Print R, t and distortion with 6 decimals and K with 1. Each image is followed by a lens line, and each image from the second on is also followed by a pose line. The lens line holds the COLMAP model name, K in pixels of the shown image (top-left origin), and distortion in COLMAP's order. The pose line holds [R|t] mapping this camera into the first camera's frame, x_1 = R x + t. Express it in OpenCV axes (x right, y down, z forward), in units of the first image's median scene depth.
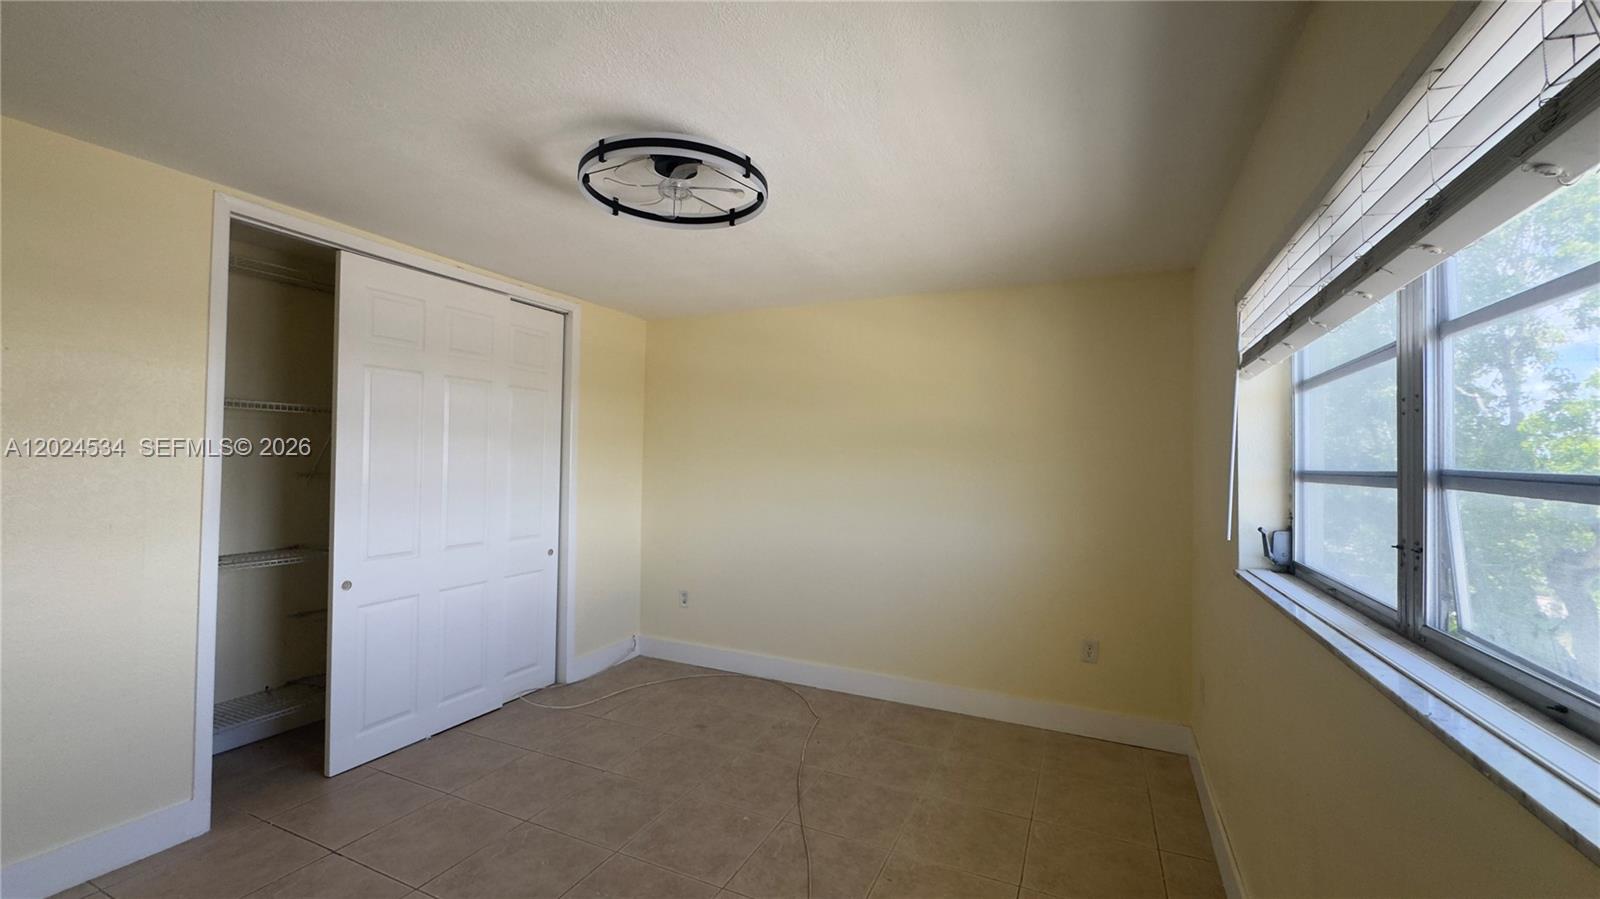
lens RADIAL K [[637.1, 0, 802.8], [0, 637.1, 450.8], [0, 0, 1]] dist [0.000102, 0.000034]
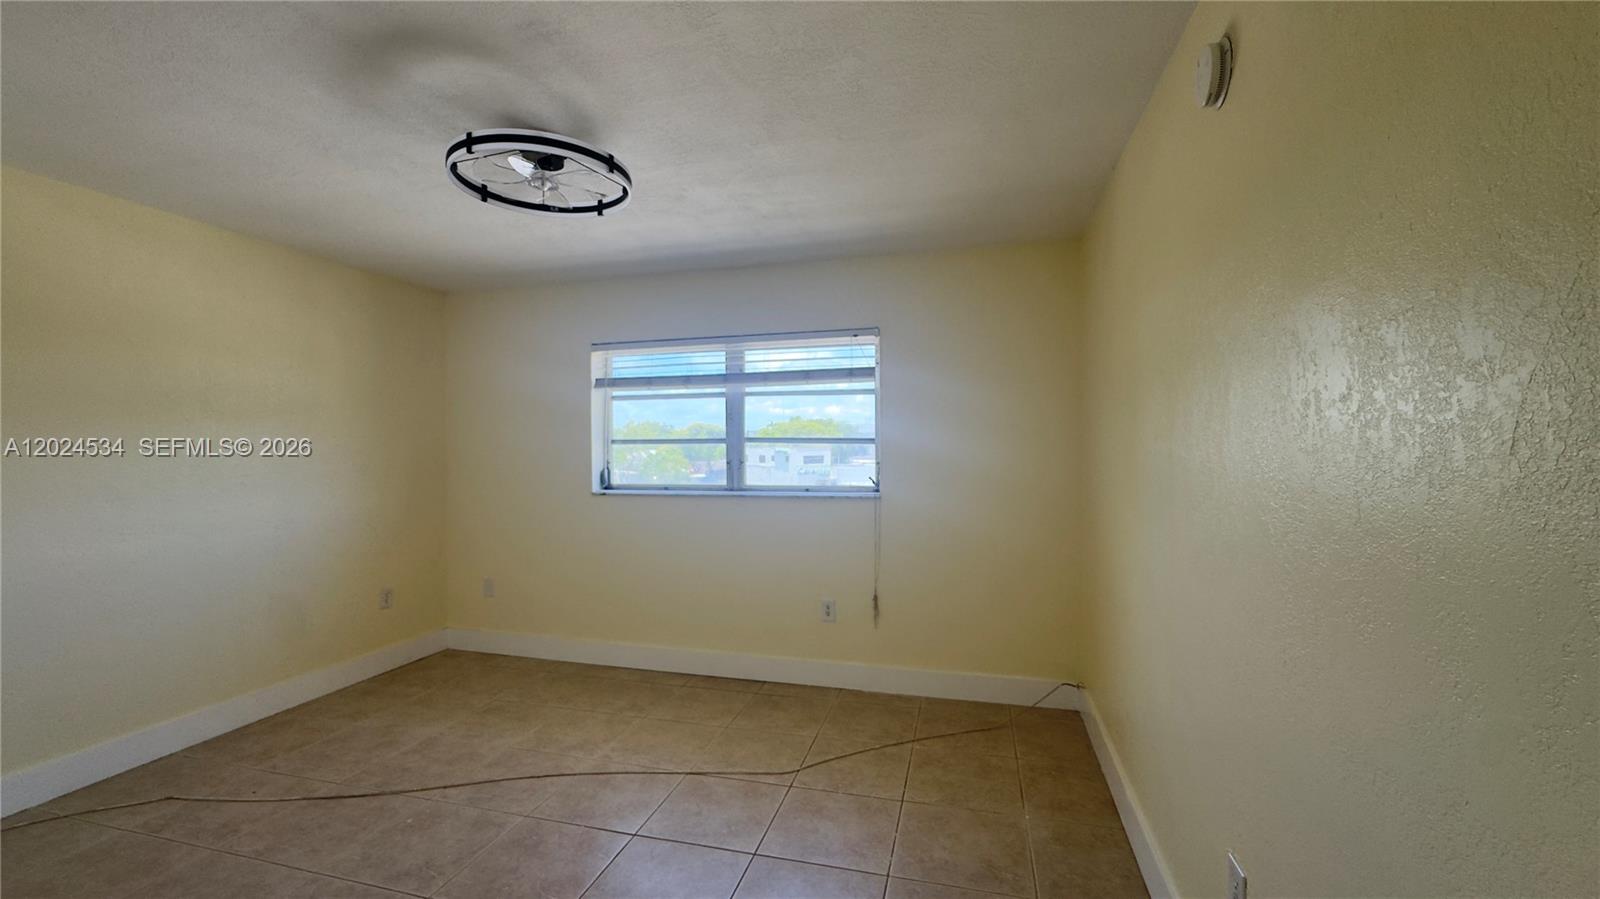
lens RADIAL K [[637.1, 0, 801.6], [0, 637.1, 446.0], [0, 0, 1]] dist [0.000102, 0.000034]
pose [[-0.168794, -0.015830, 0.985524, -1.067182], [-0.017660, 0.999759, 0.013034, 0.012556], [-0.985493, -0.015205, -0.169033, 0.595021]]
